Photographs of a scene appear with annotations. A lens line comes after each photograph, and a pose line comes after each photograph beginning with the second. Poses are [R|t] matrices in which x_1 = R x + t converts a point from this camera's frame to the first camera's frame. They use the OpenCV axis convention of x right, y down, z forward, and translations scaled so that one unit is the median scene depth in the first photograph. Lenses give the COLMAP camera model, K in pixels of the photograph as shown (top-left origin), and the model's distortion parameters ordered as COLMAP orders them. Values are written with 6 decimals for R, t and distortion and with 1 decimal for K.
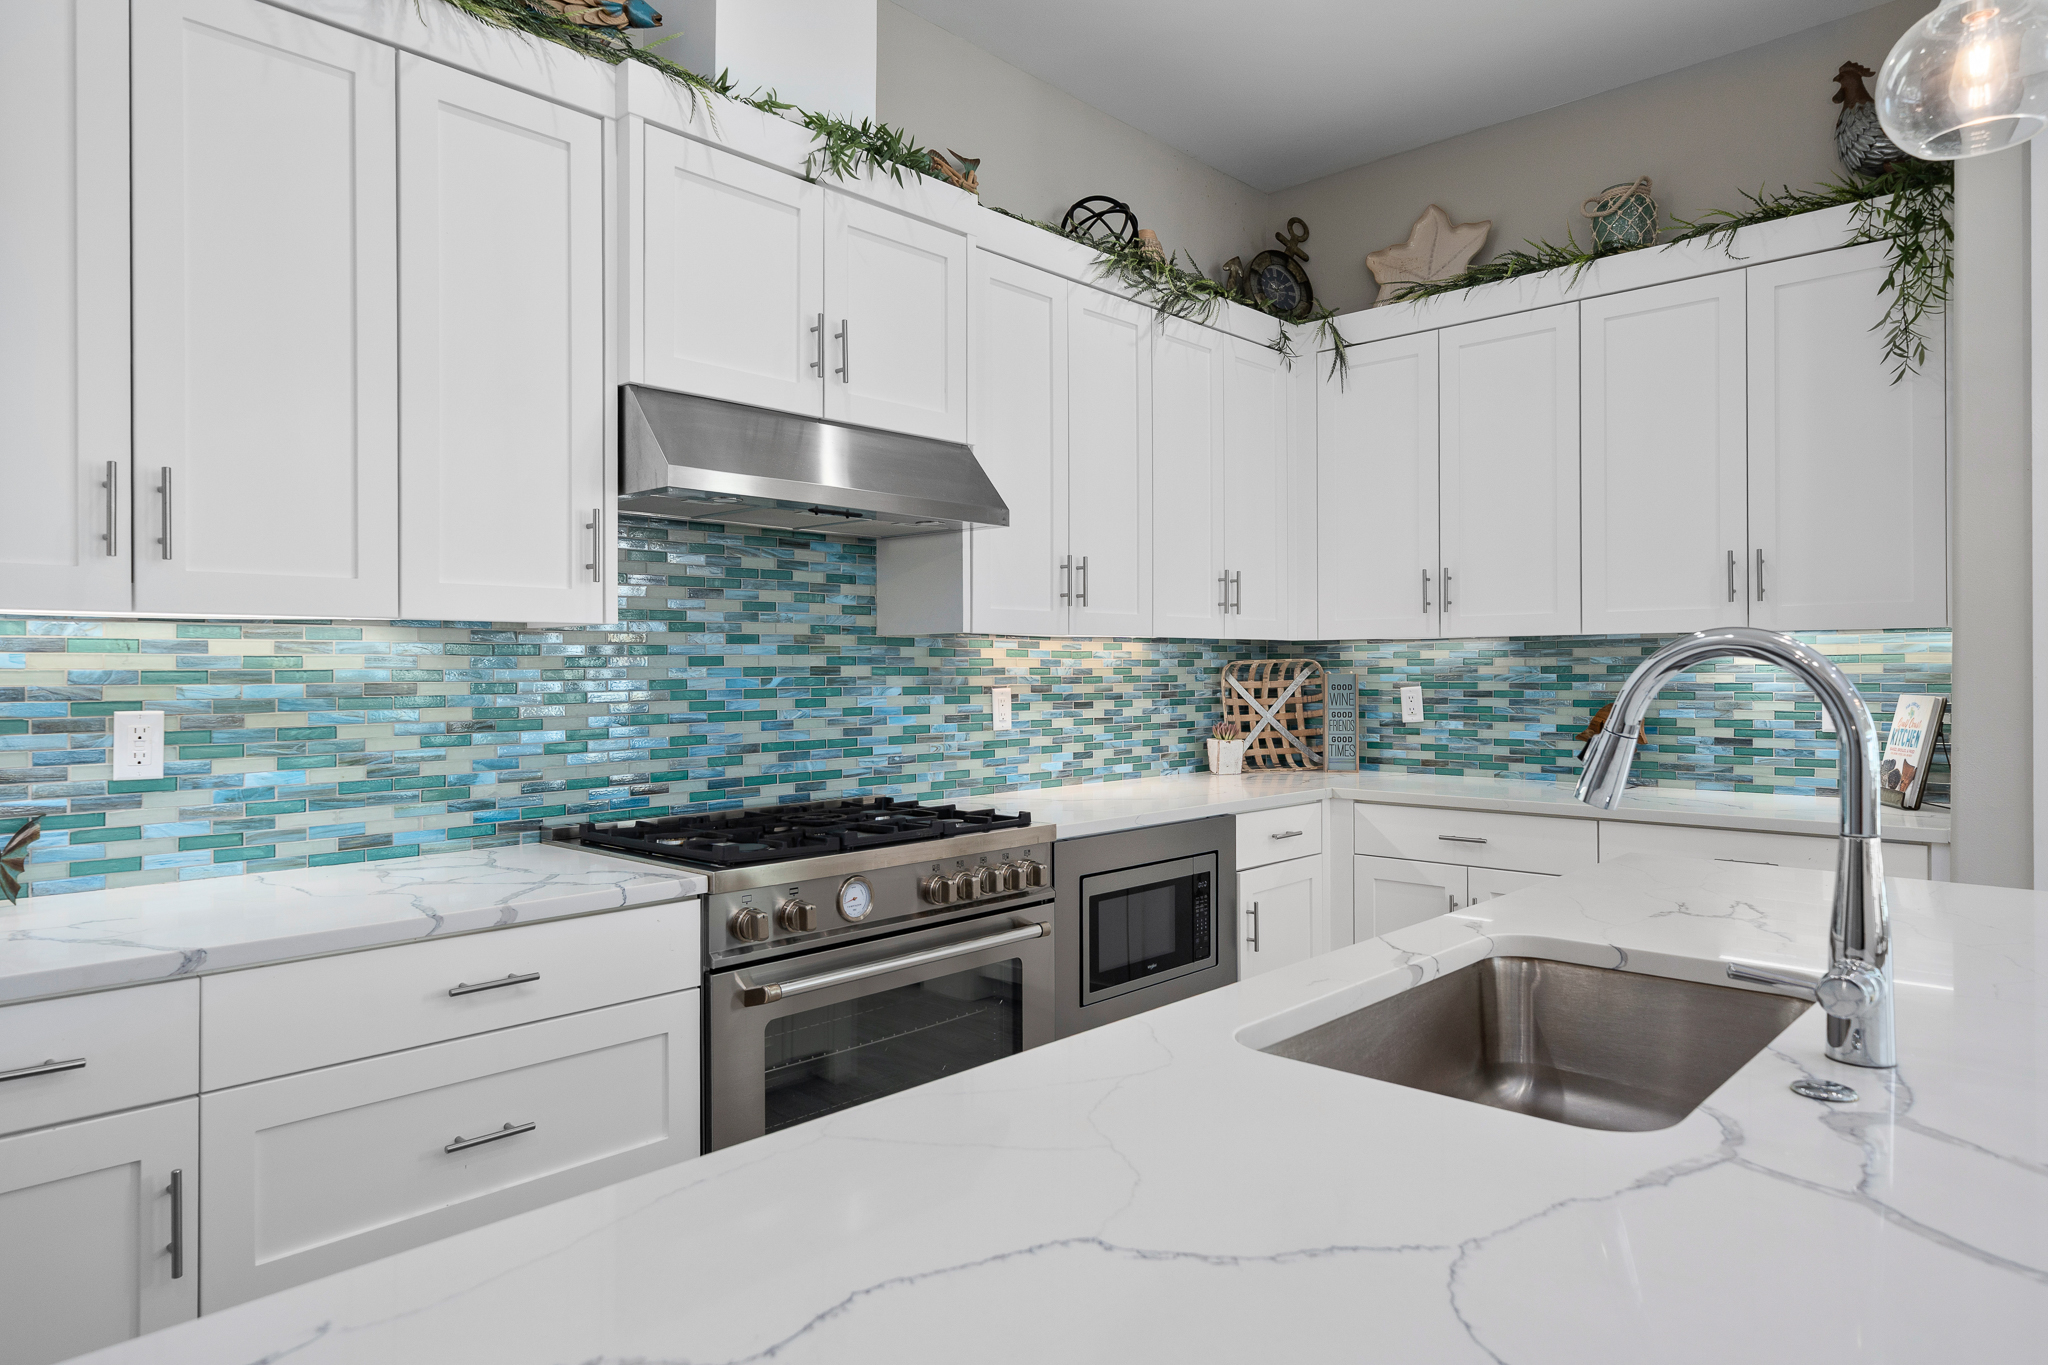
lens RADIAL K [[1258.1, 0, 1018.9], [0, 1258.1, 663.0], [0, 0, 1]] dist [0.003201, -0.000220]
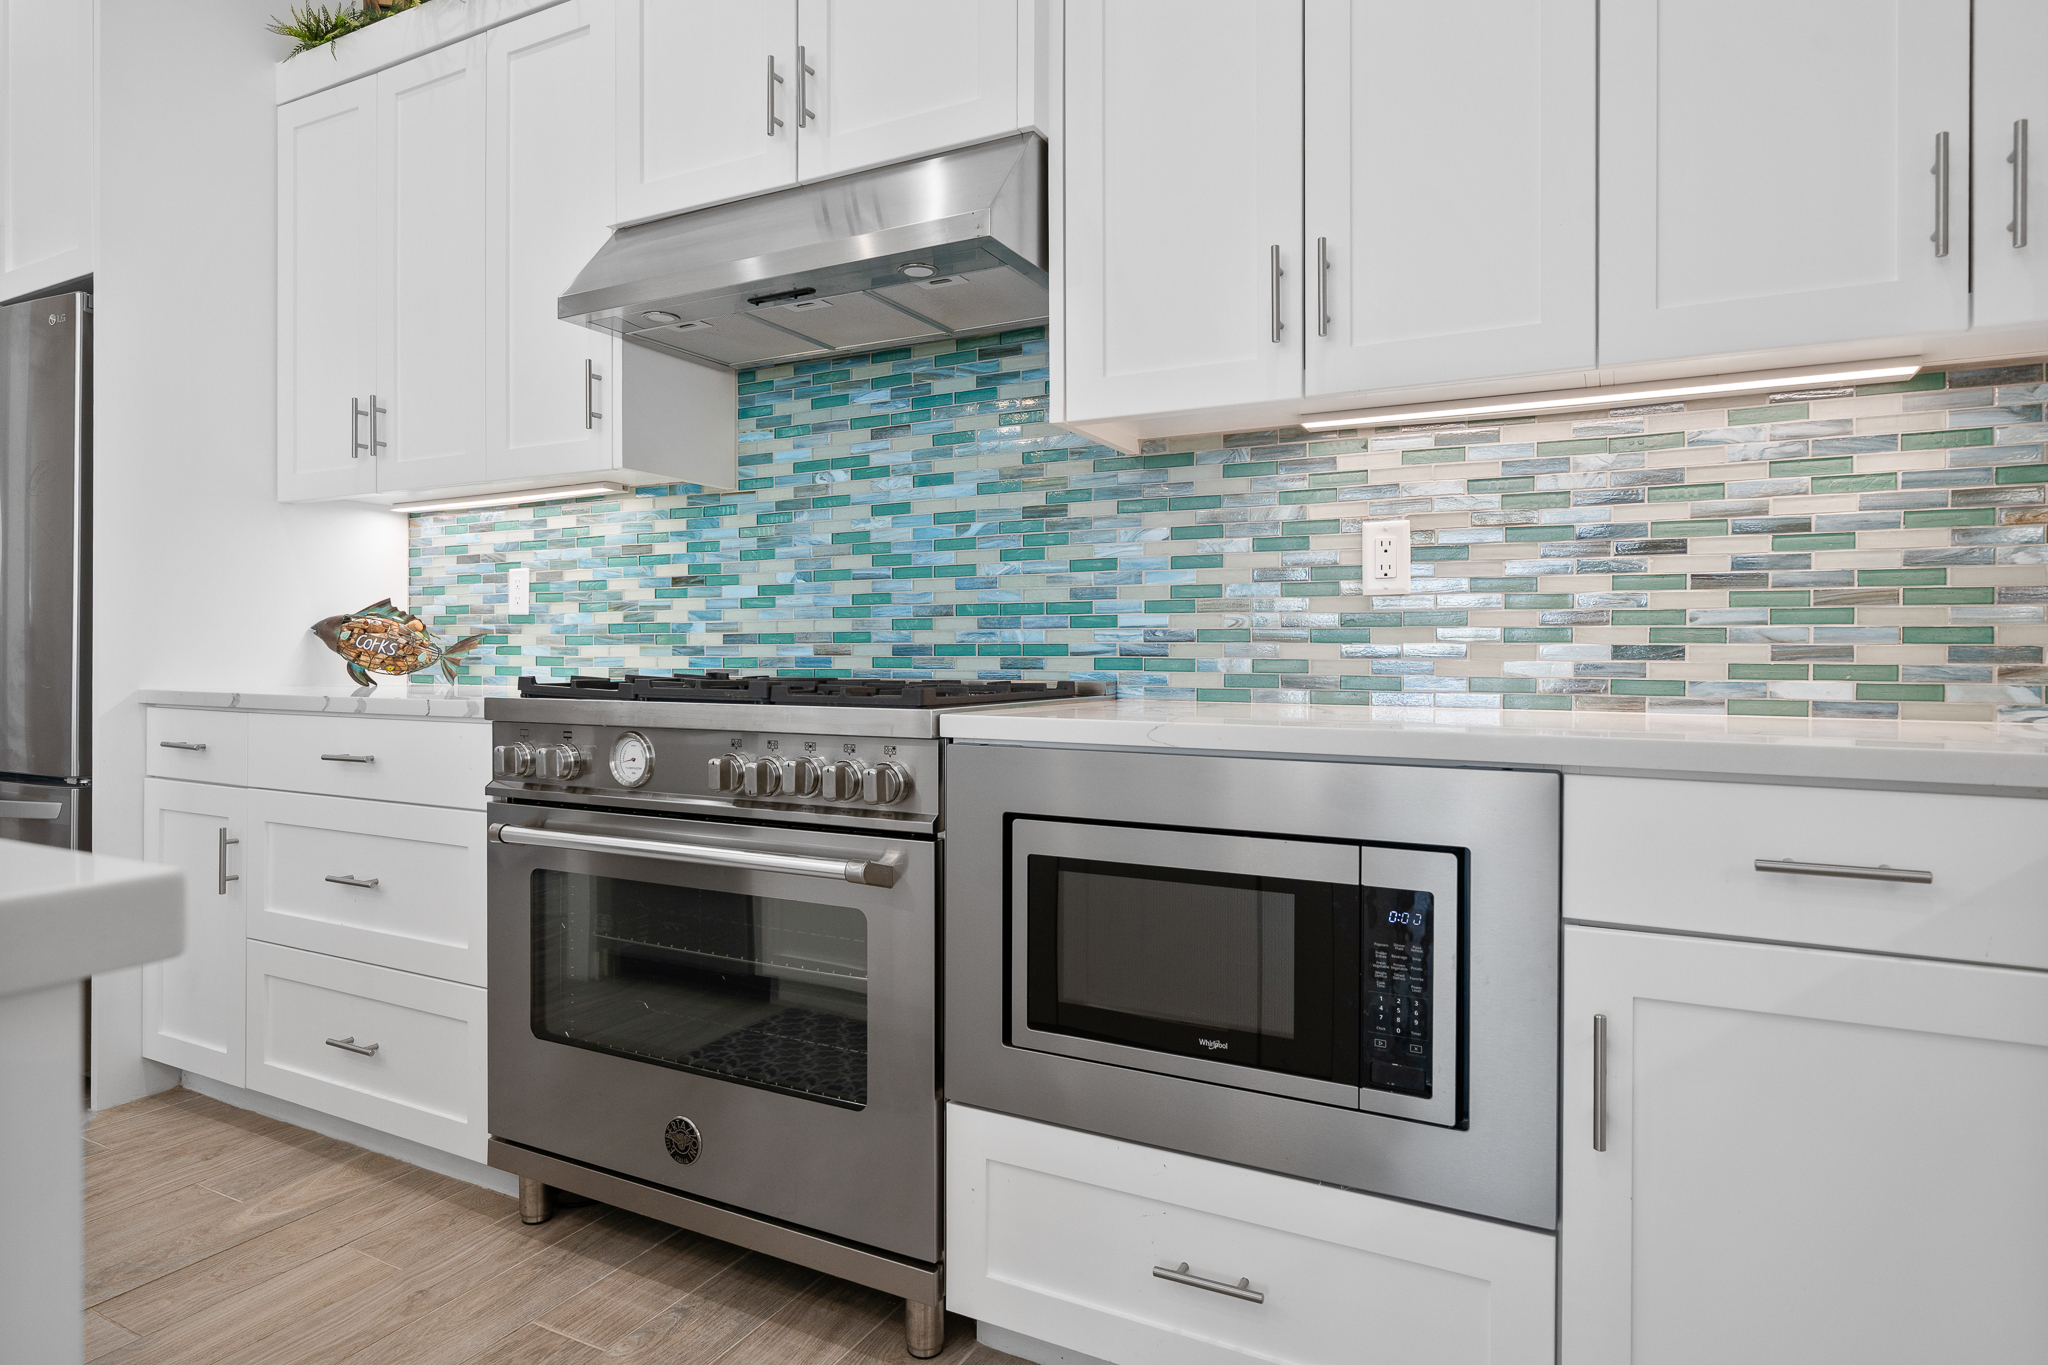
lens RADIAL K [[1121.5, 0, 1021.5], [0, 1121.5, 664.1], [0, 0, 1]] dist [-0.001278, -0.000990]
pose [[0.266832, 0.009132, -0.963700, 0.487967], [-0.002028, 0.999958, 0.008914, 0.091299], [0.963741, -0.000424, 0.266840, 0.805534]]
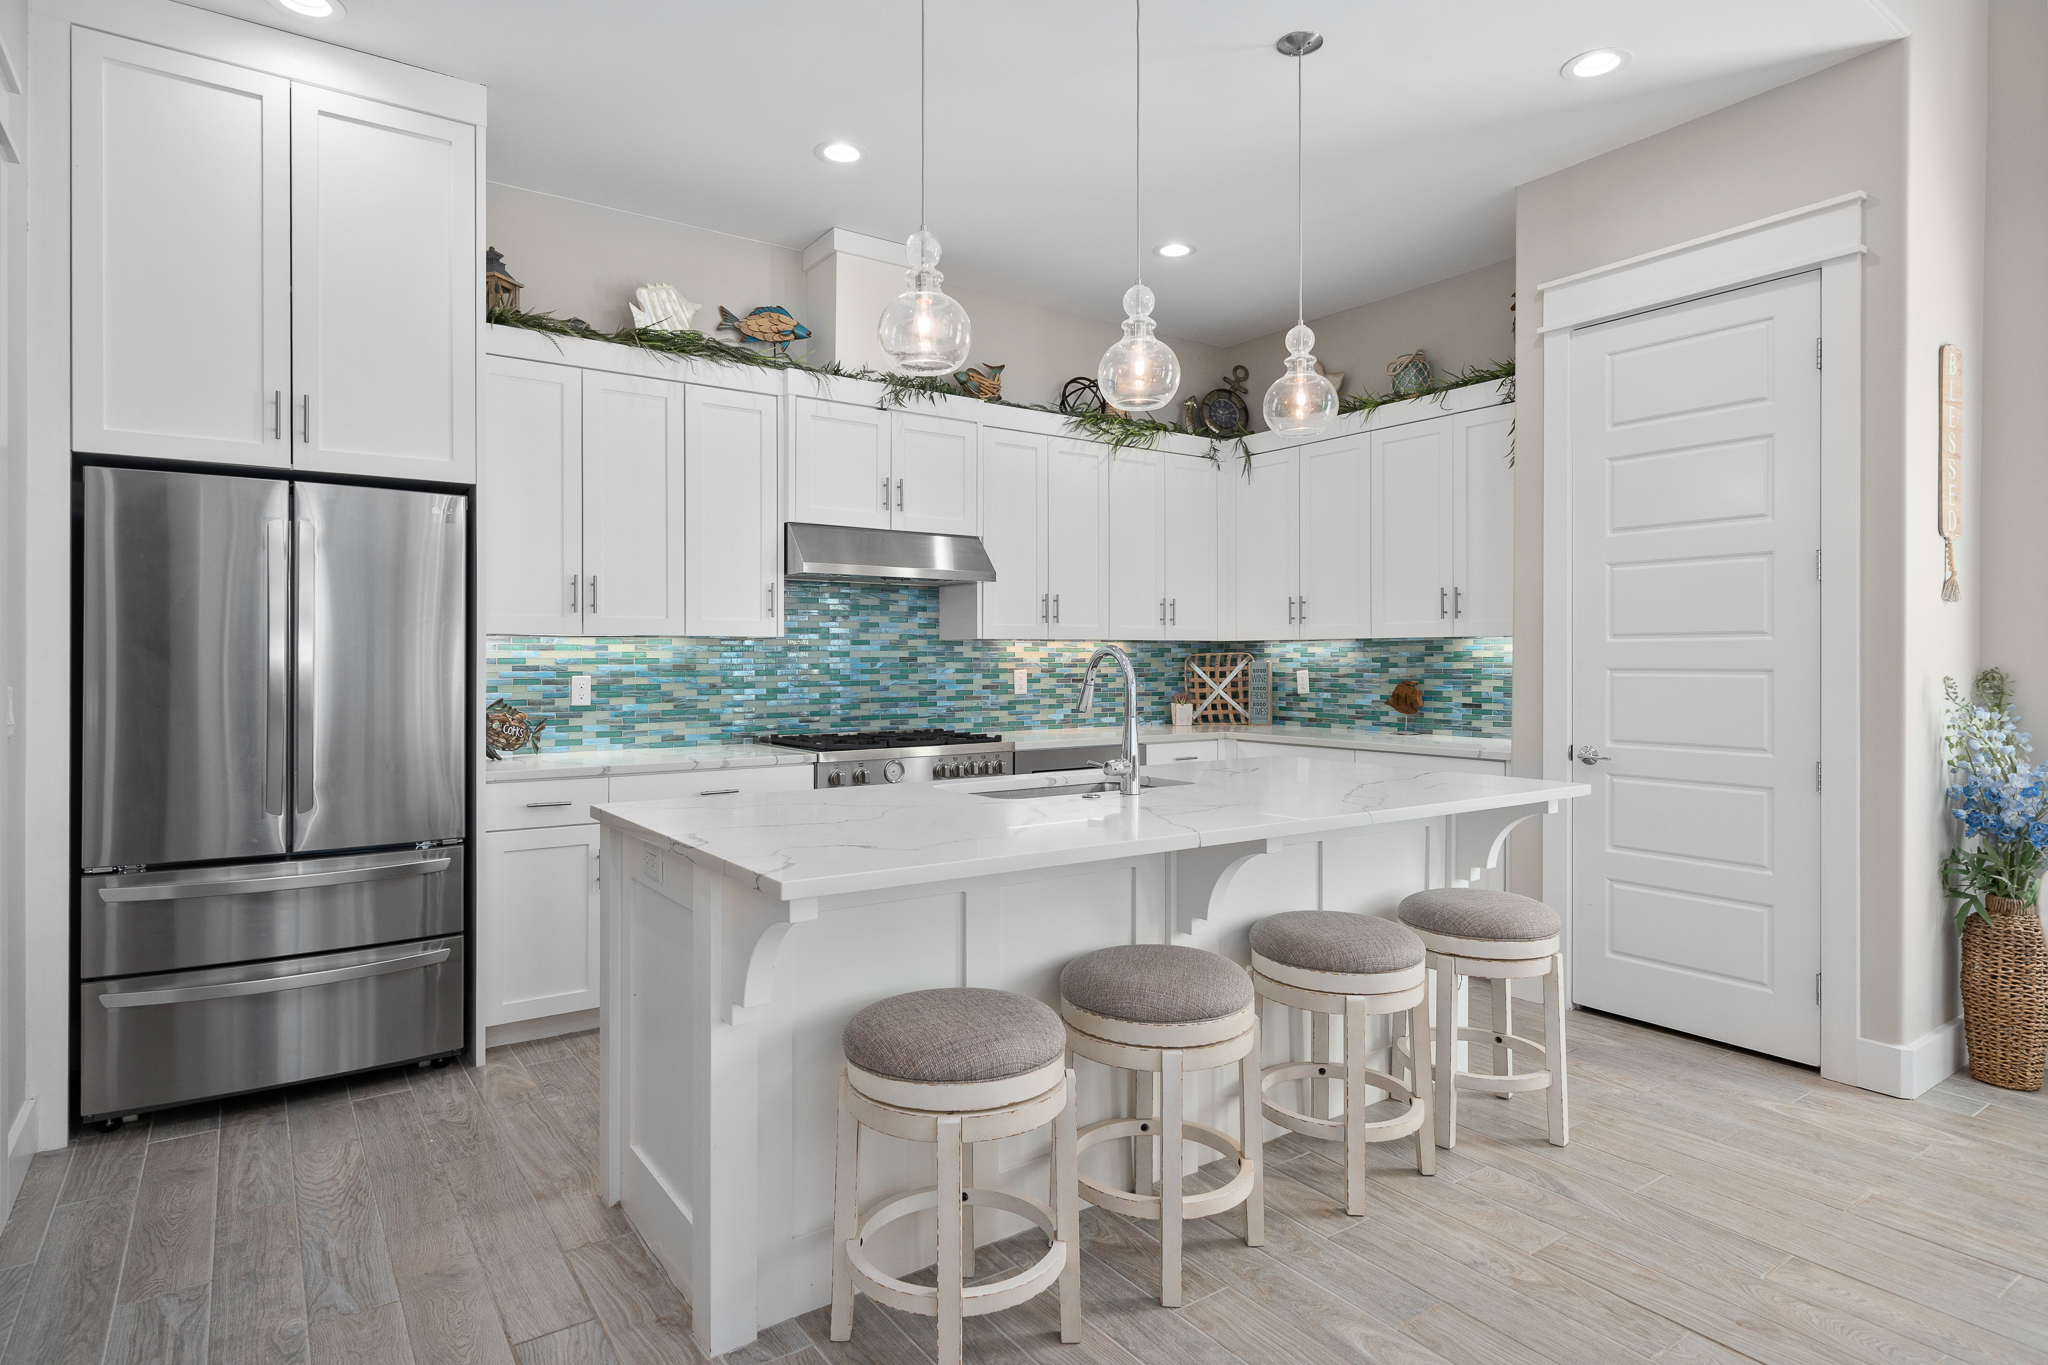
lens RADIAL K [[1107.9, 0, 1012.3], [0, 1107.9, 652.8], [0, 0, 1]] dist [0.001680, -0.000939]
pose [[0.979021, 0.001483, -0.203752, 0.321659], [-0.001472, 0.999999, 0.000205, -0.003894], [0.203753, 0.000099, 0.979022, -0.544814]]
